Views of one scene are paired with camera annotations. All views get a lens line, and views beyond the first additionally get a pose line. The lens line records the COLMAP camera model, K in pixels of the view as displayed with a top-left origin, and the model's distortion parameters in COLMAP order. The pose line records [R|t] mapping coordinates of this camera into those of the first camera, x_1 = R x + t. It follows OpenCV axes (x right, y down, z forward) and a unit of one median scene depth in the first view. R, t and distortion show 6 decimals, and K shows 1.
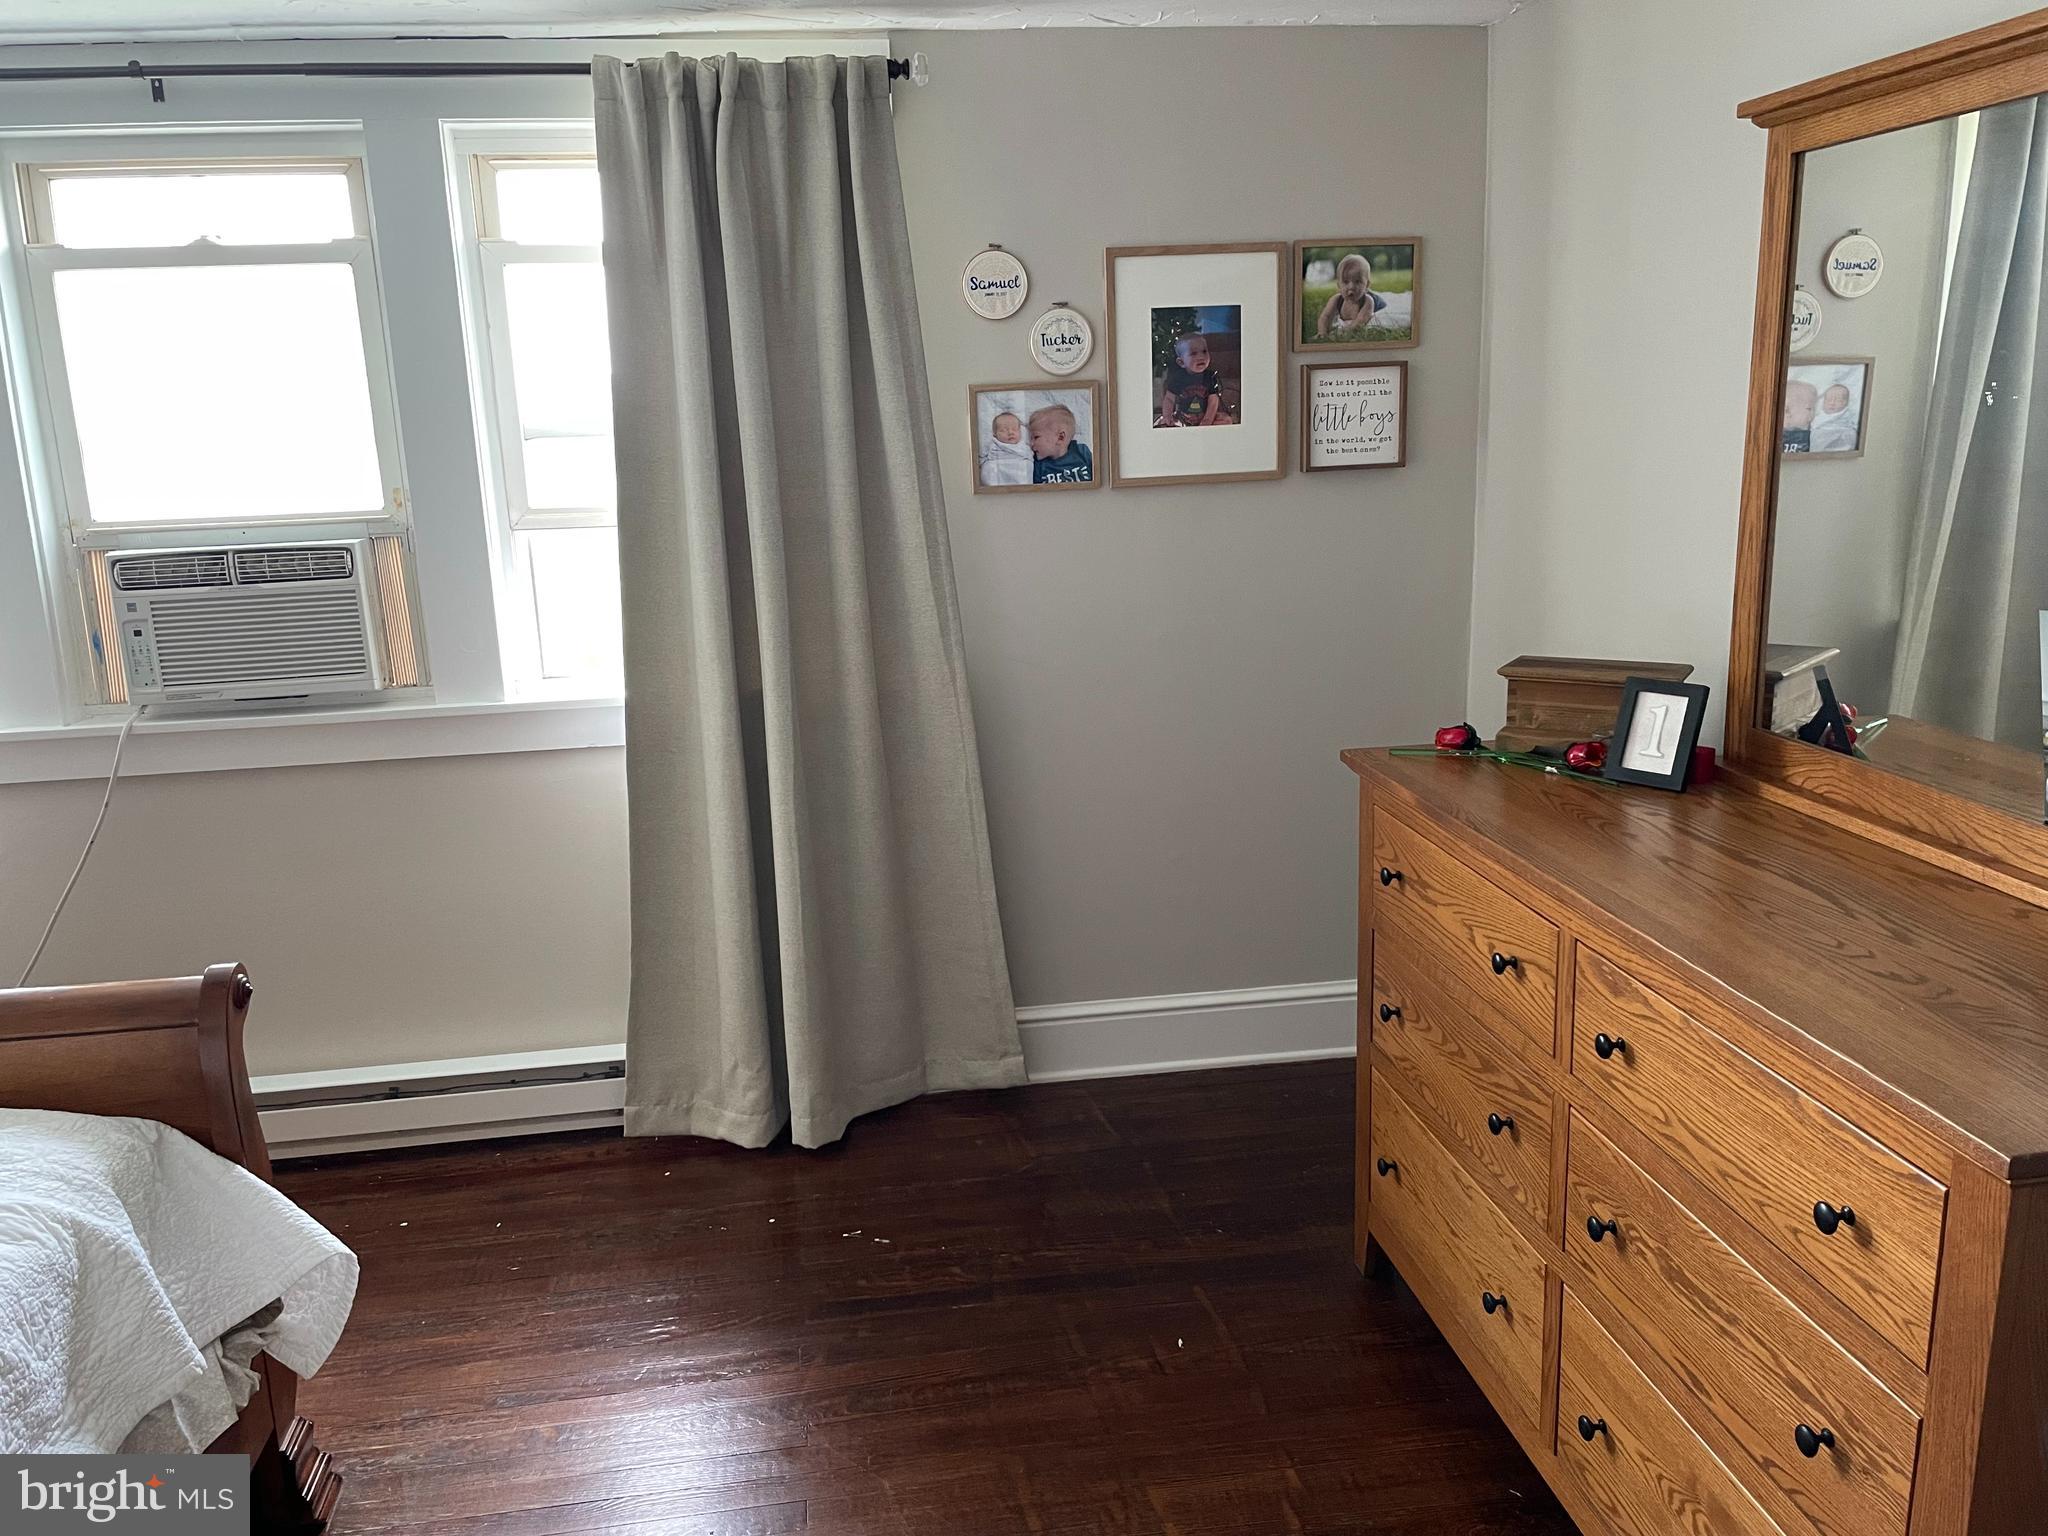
lens RADIAL K [[1561.2, 0, 1025.2], [0, 1561.2, 764.8], [0, 0, 1]] dist [0.027815, -0.024105]
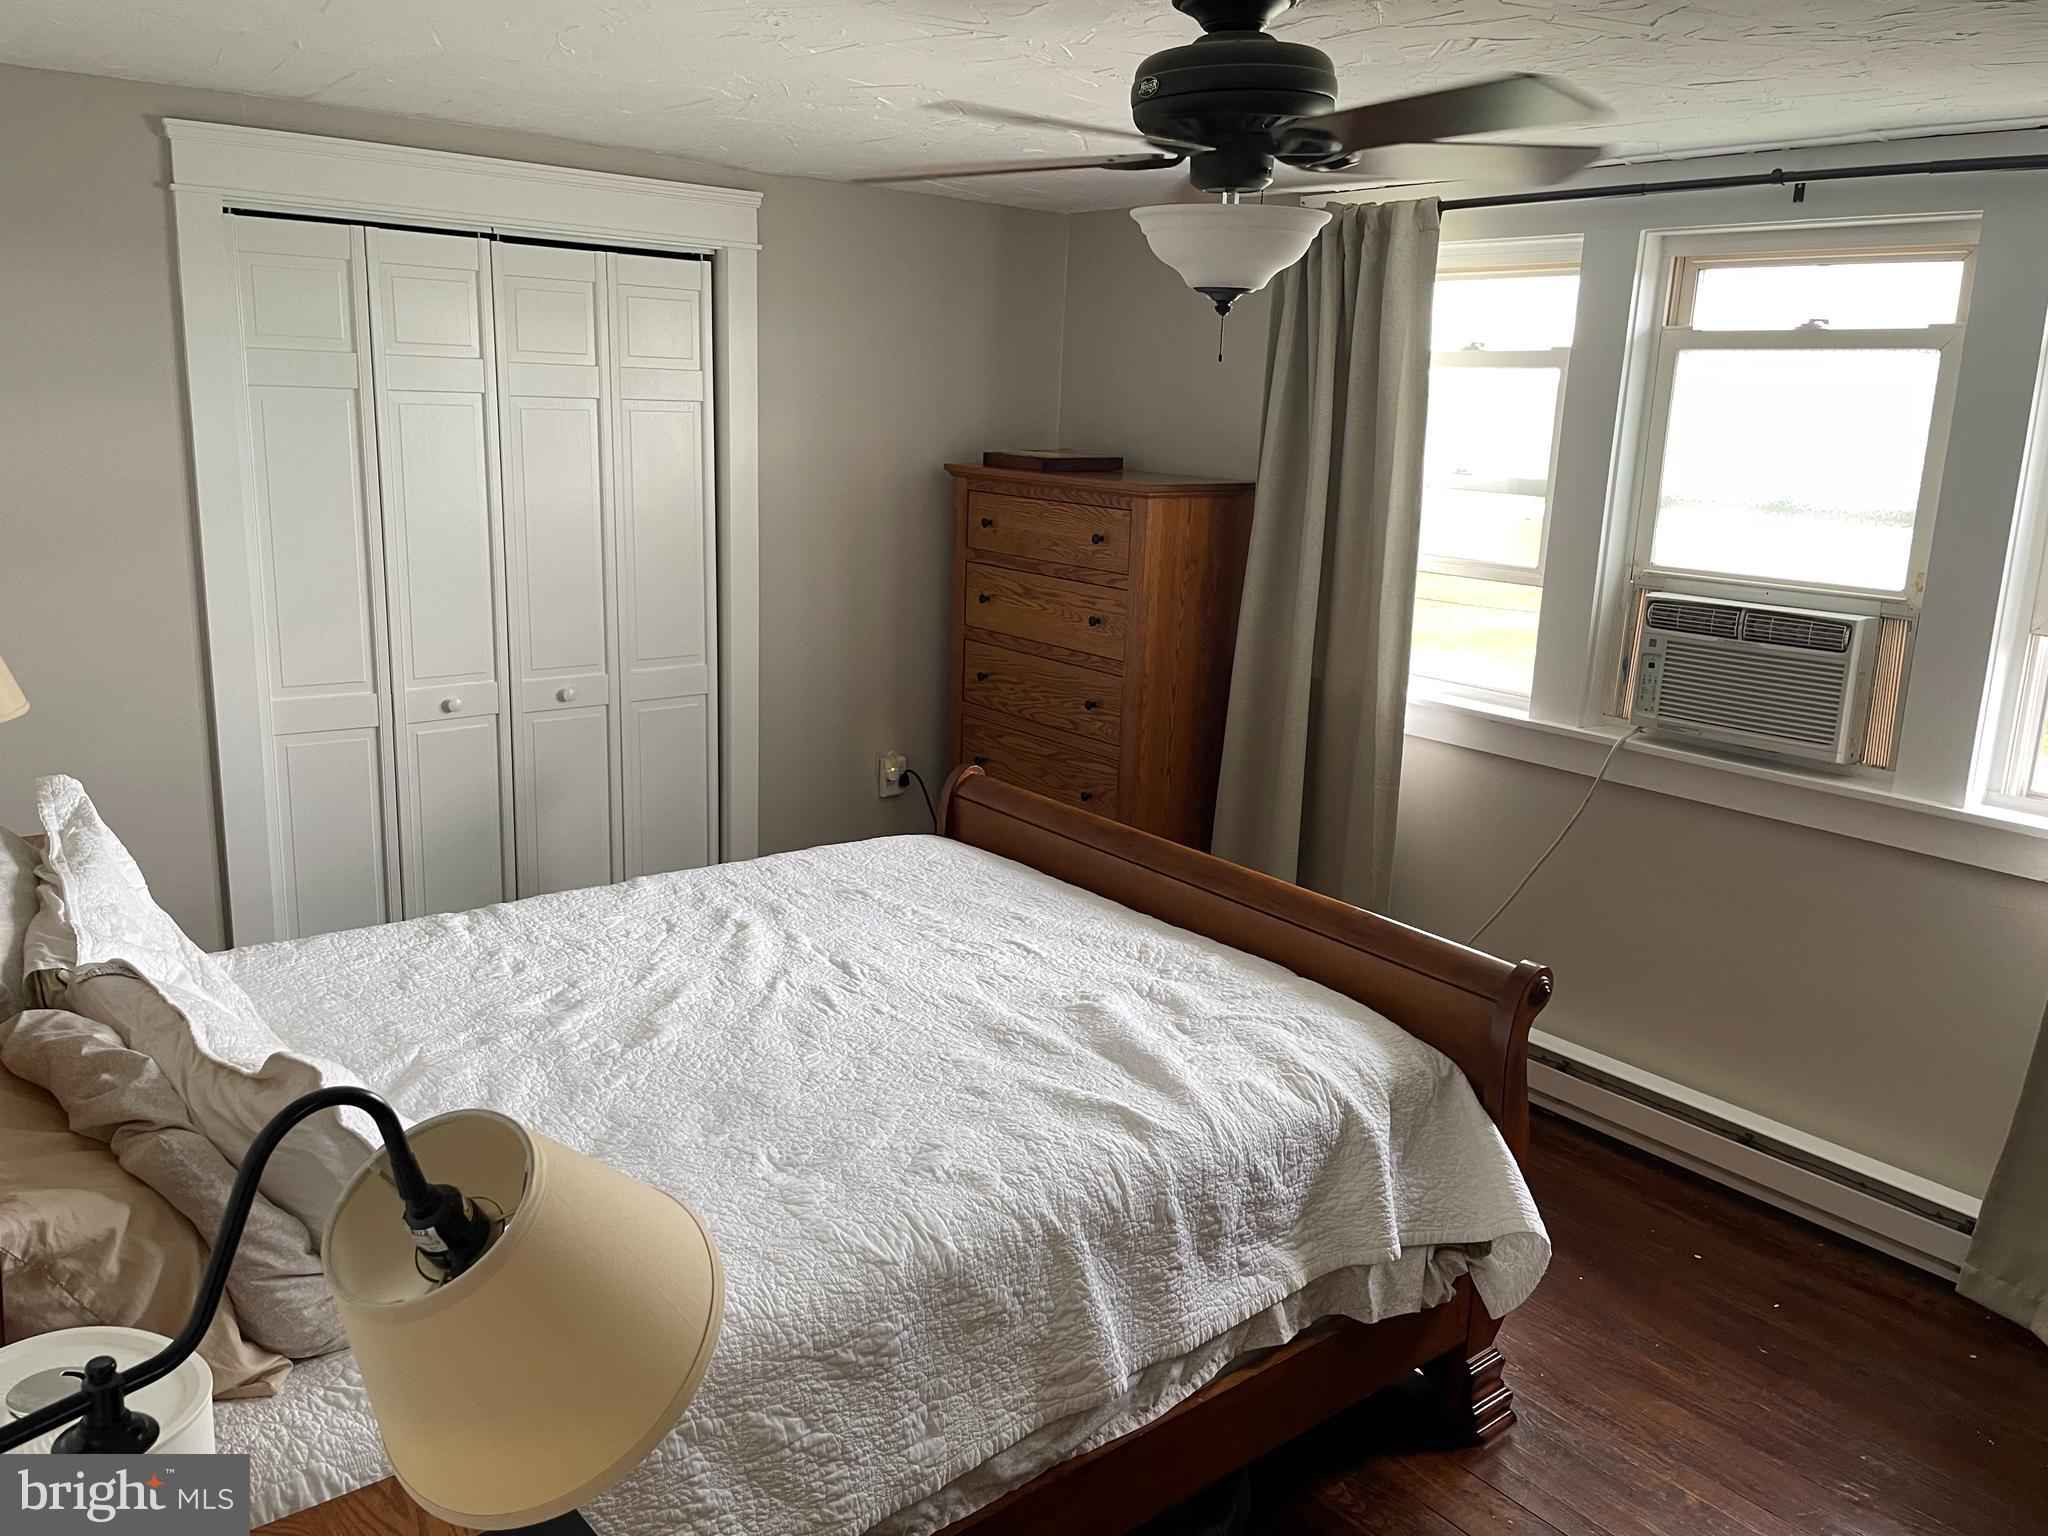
lens RADIAL K [[1561.2, 0, 1034.0], [0, 1561.2, 772.0], [0, 0, 1]] dist [0.027815, -0.024105]
pose [[0.503324, 0.255576, -0.825437, 0.190753], [-0.246726, 0.957998, 0.146175, -0.072115], [0.828125, 0.130083, 0.545240, 0.014740]]
